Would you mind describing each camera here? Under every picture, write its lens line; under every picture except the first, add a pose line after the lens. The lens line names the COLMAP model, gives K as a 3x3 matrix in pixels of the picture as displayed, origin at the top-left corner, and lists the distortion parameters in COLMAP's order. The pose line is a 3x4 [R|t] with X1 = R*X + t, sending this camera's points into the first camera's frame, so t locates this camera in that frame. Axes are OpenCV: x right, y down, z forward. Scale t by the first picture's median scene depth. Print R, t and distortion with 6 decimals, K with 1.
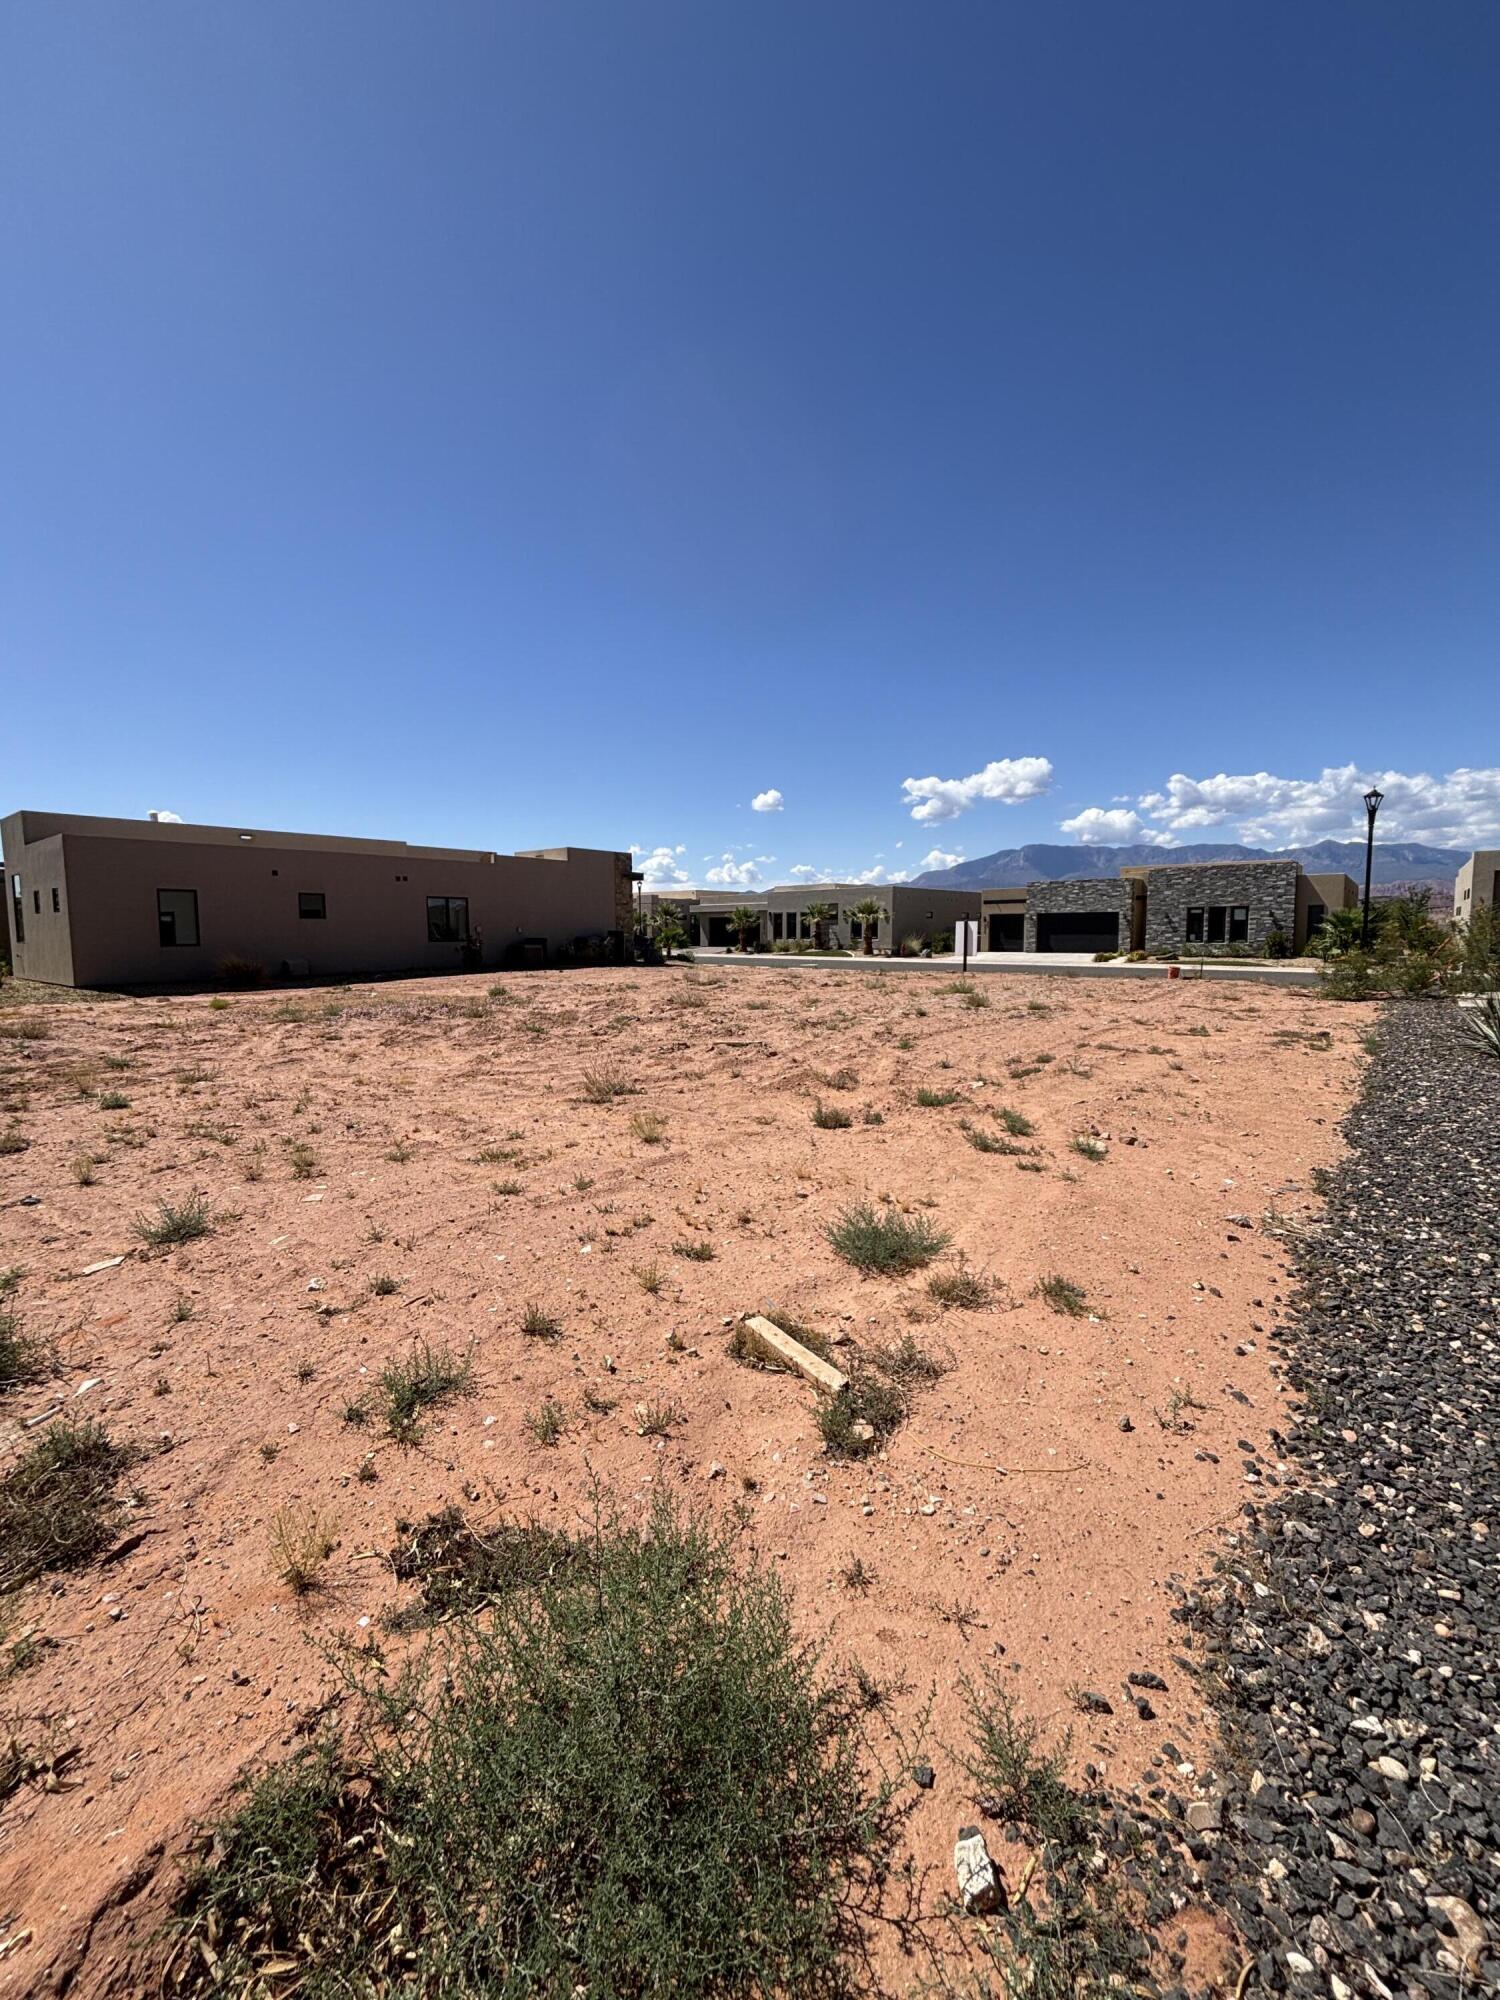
lens RADIAL K [[811.1, 0, 750.0], [0, 811.1, 1000.0], [0, 0, 1]] dist [-0.033559, 0.000016]
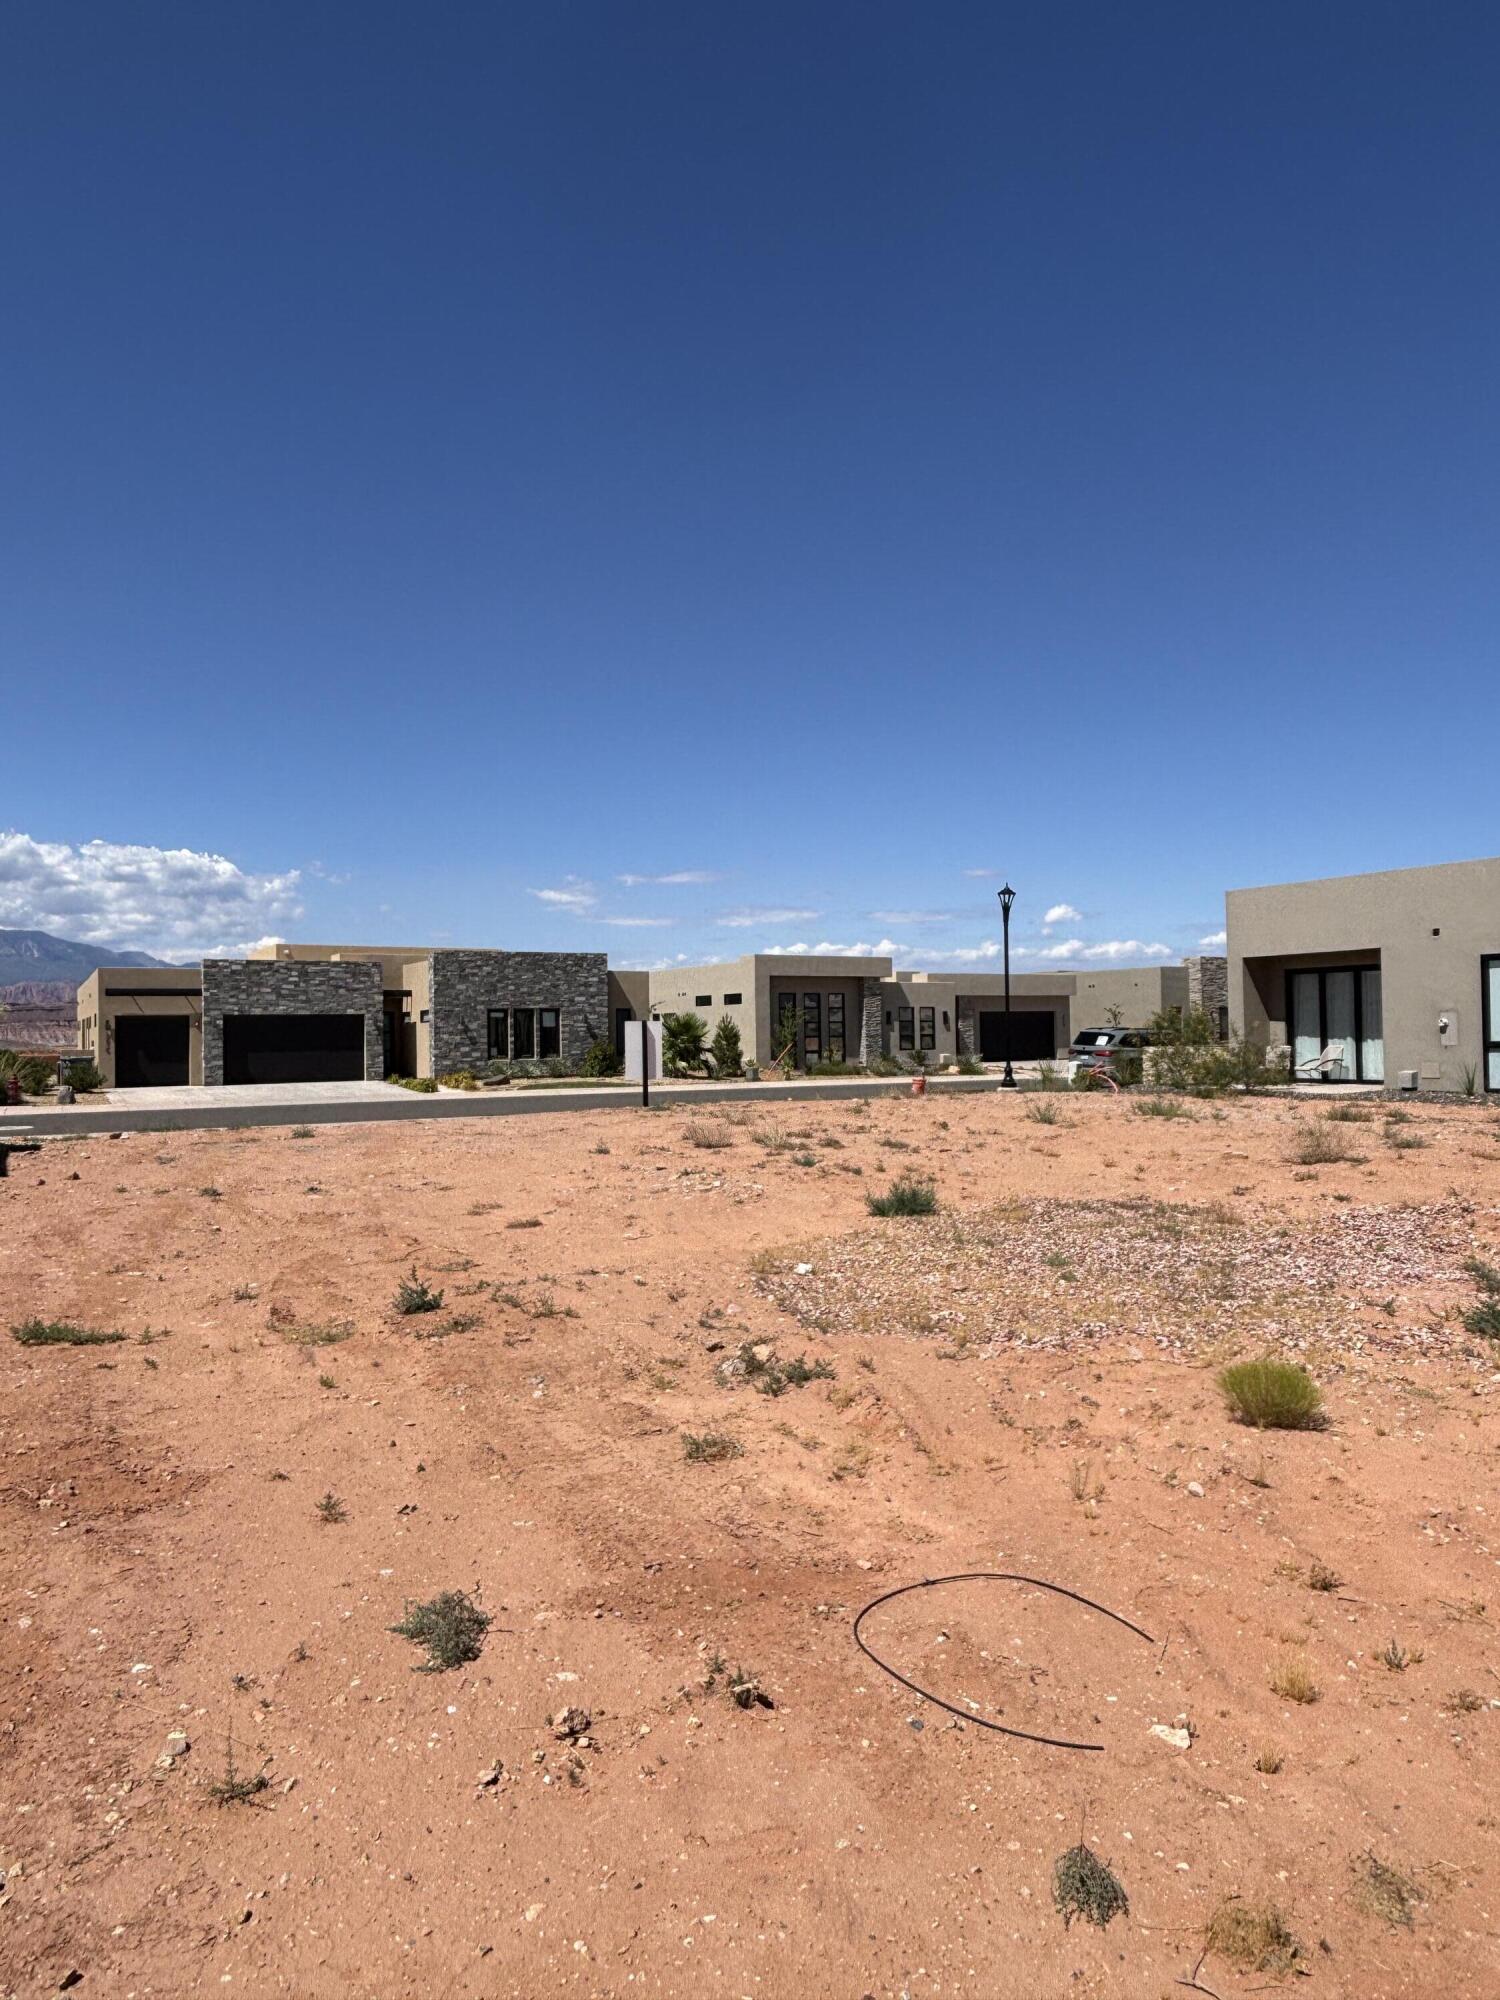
lens RADIAL K [[1239.1, 0, 751.0], [0, 1239.1, 1001.3], [0, 0, 1]] dist [0.002437, 0.000334]
pose [[0.343584, 0.028297, 0.938696, -0.293167], [0.092253, 0.993695, -0.063722, -0.024361], [-0.934580, 0.108492, 0.338807, 0.318525]]
